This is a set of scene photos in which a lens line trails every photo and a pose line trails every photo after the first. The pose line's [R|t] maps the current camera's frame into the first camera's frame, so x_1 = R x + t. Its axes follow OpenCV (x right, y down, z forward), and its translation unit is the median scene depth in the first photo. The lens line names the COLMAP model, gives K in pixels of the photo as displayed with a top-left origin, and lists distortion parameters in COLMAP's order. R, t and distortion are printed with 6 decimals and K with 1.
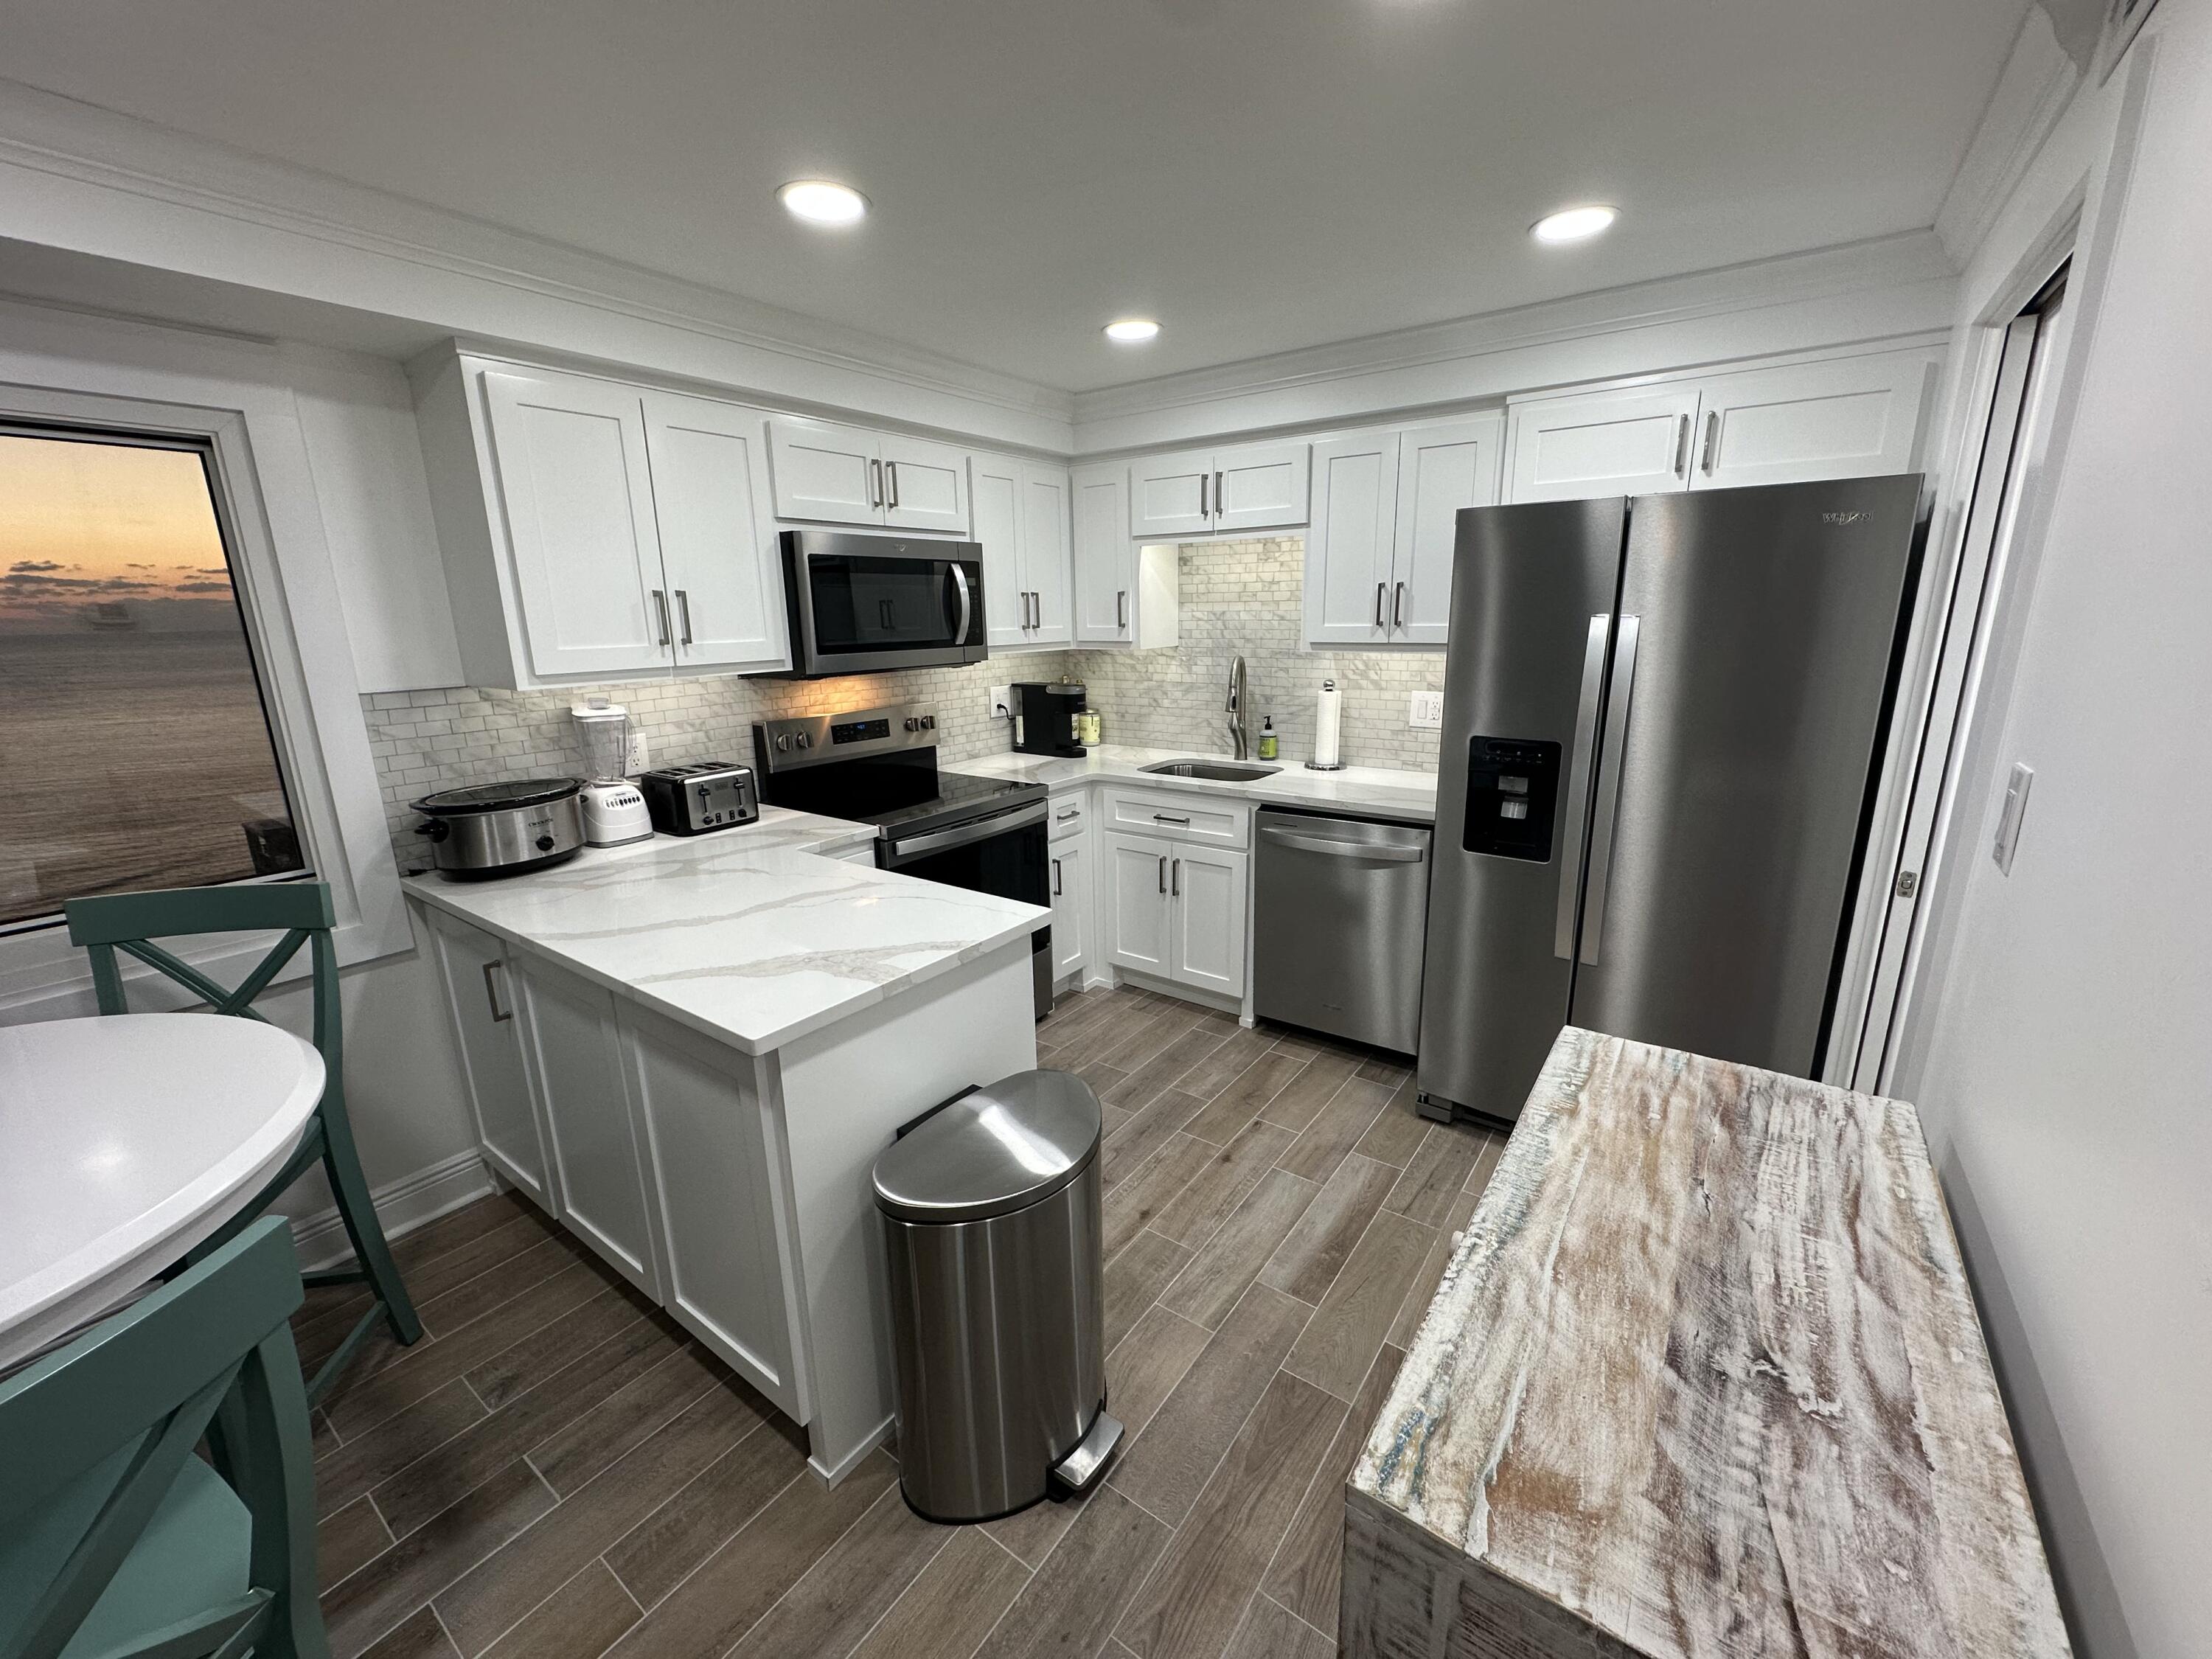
lens RADIAL K [[880.5, 0, 1100.4], [0, 880.5, 826.5], [0, 0, 1]] dist [-0.002318, 0.000517]
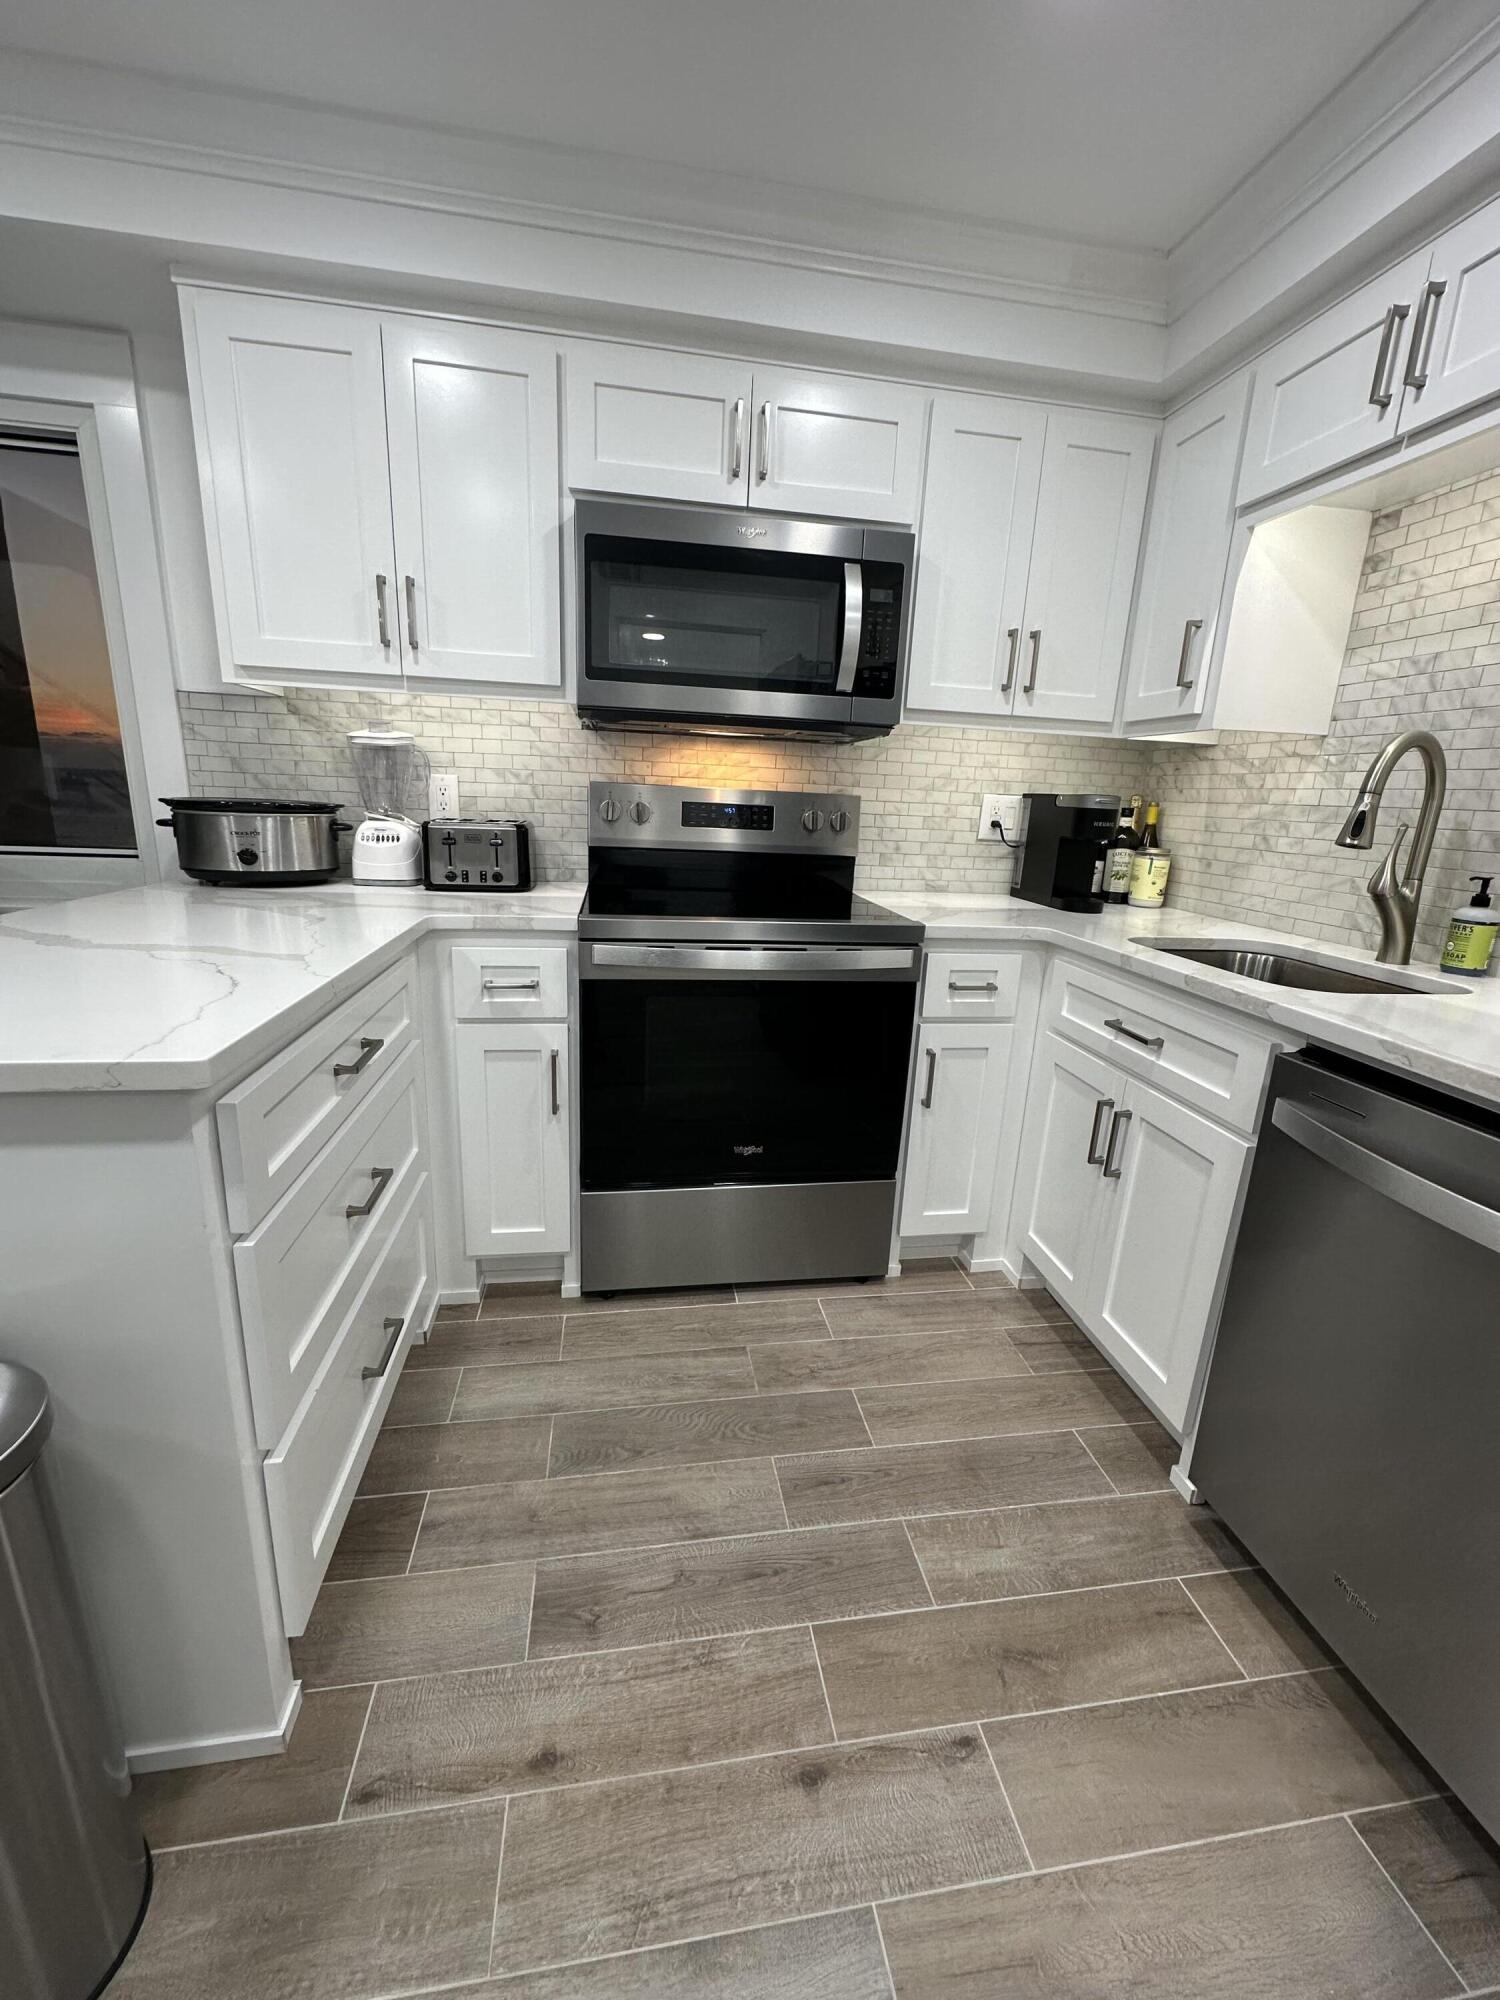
lens RADIAL K [[796.1, 0, 750.5], [0, 796.1, 998.0], [0, 0, 1]] dist [-0.002318, 0.000517]
pose [[0.711000, 0.223310, -0.666792, 0.214698], [-0.223892, 0.970778, 0.086379, -0.017507], [0.666596, 0.087874, 0.740221, 0.471311]]
